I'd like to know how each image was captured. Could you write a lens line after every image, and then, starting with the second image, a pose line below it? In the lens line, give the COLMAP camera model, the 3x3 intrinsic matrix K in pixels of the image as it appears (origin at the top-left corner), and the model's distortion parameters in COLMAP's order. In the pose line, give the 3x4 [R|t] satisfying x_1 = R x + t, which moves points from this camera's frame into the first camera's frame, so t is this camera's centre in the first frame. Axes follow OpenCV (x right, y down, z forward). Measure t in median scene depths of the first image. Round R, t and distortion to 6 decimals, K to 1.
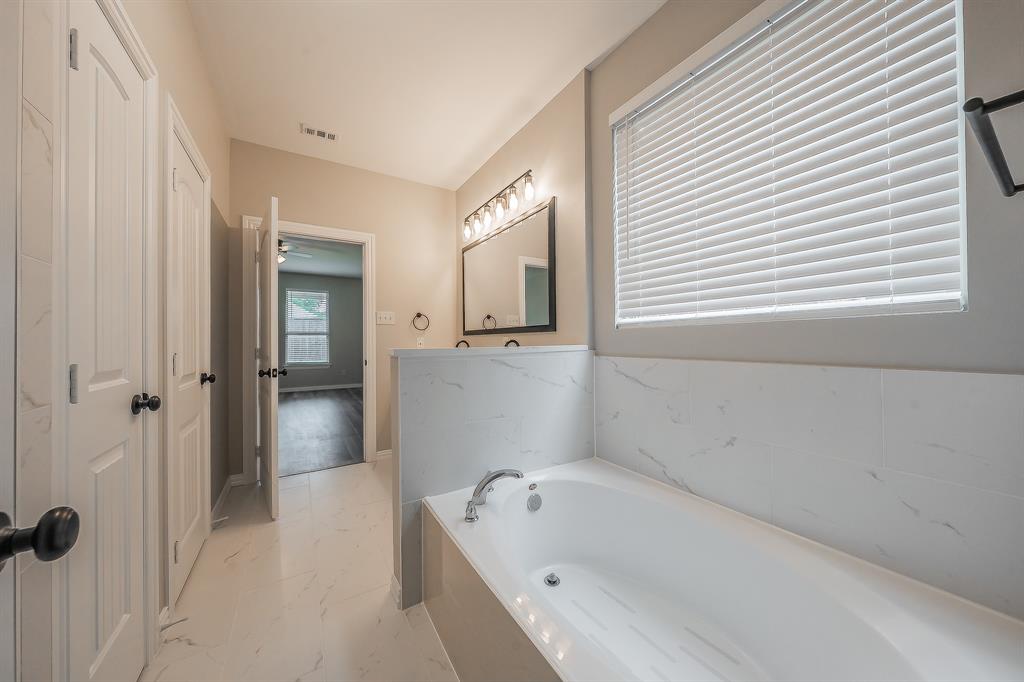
lens RADIAL K [[350.0, 0, 512.0], [0, 350.0, 341.0], [0, 0, 1]] dist [-0.000231, -0.000001]
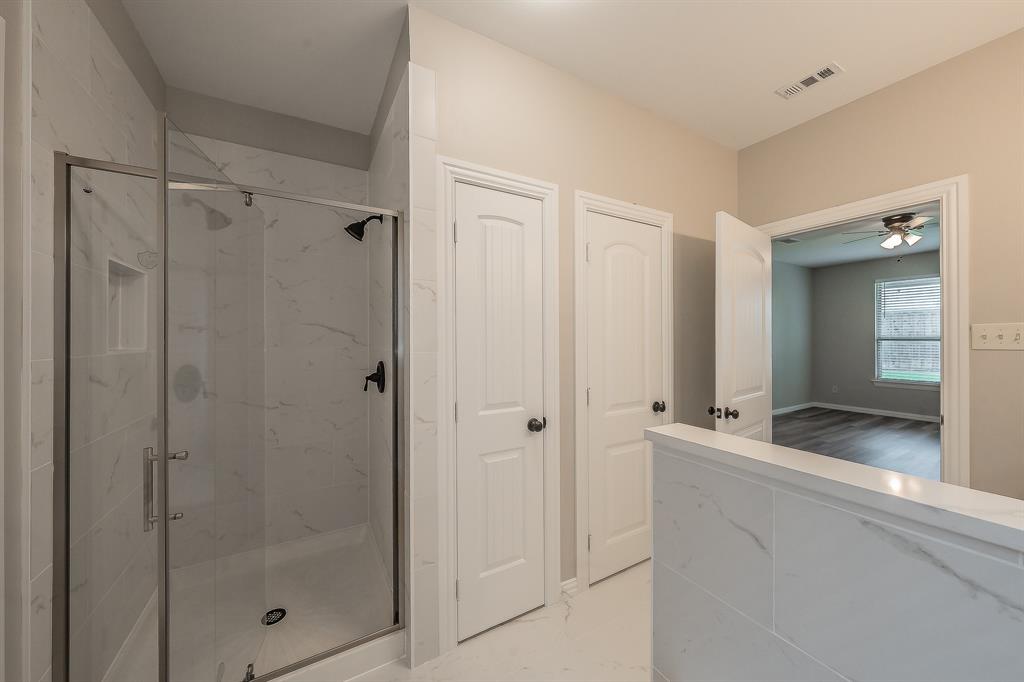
lens RADIAL K [[362.3, 0, 512.0], [0, 362.3, 341.0], [0, 0, 1]] dist [0.001190, 0.000079]
pose [[-0.038431, 0.014212, -0.999160, 0.372448], [0.006059, 0.999884, 0.013989, -0.158313], [0.999243, -0.005516, -0.038512, 0.776418]]
